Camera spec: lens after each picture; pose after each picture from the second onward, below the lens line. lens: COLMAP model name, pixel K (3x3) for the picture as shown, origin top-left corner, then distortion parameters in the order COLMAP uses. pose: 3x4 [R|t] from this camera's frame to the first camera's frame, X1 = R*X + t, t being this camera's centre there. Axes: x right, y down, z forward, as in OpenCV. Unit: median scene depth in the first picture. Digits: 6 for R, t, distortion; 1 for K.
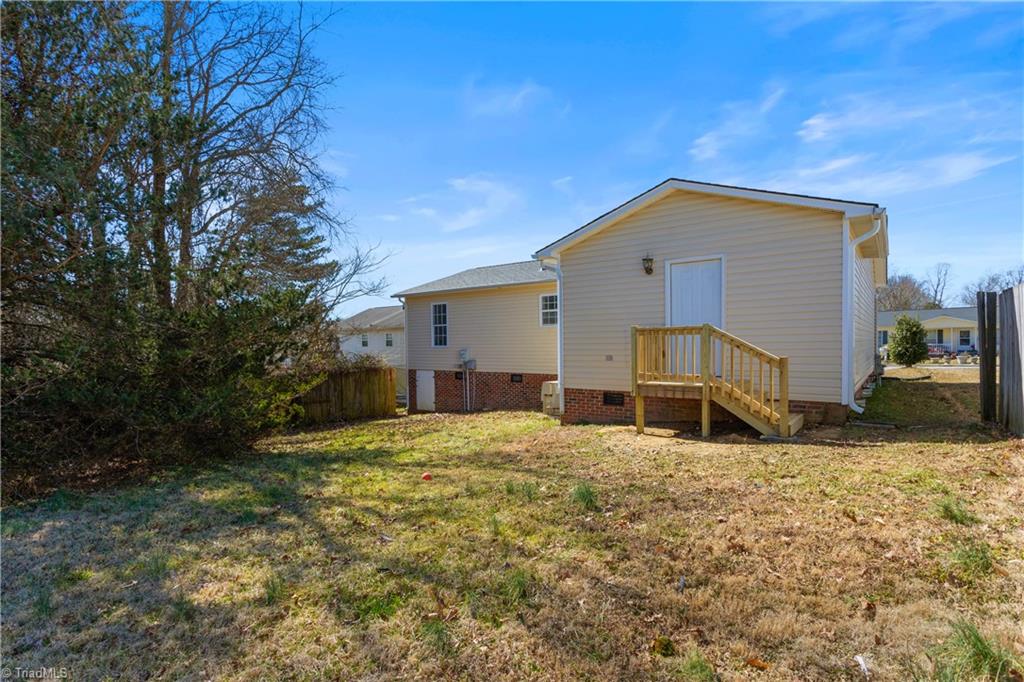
lens RADIAL K [[485.5, 0, 515.0], [0, 485.5, 342.6], [0, 0, 1]] dist [-0.002306, -0.000514]
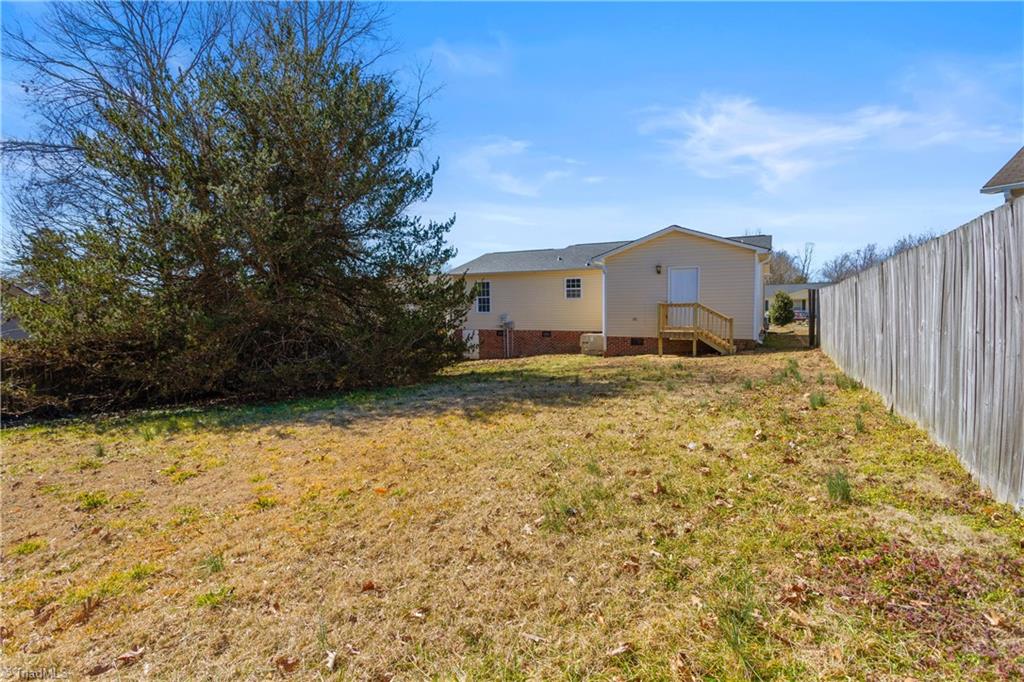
lens RADIAL K [[494.2, 0, 516.0], [0, 494.2, 319.7], [0, 0, 1]] dist [-0.002528, -0.000207]
pose [[0.982635, -0.001188, 0.185544, -0.448868], [-0.003243, 0.999717, 0.023578, -0.006292], [-0.185519, -0.023771, 0.982353, -0.557602]]
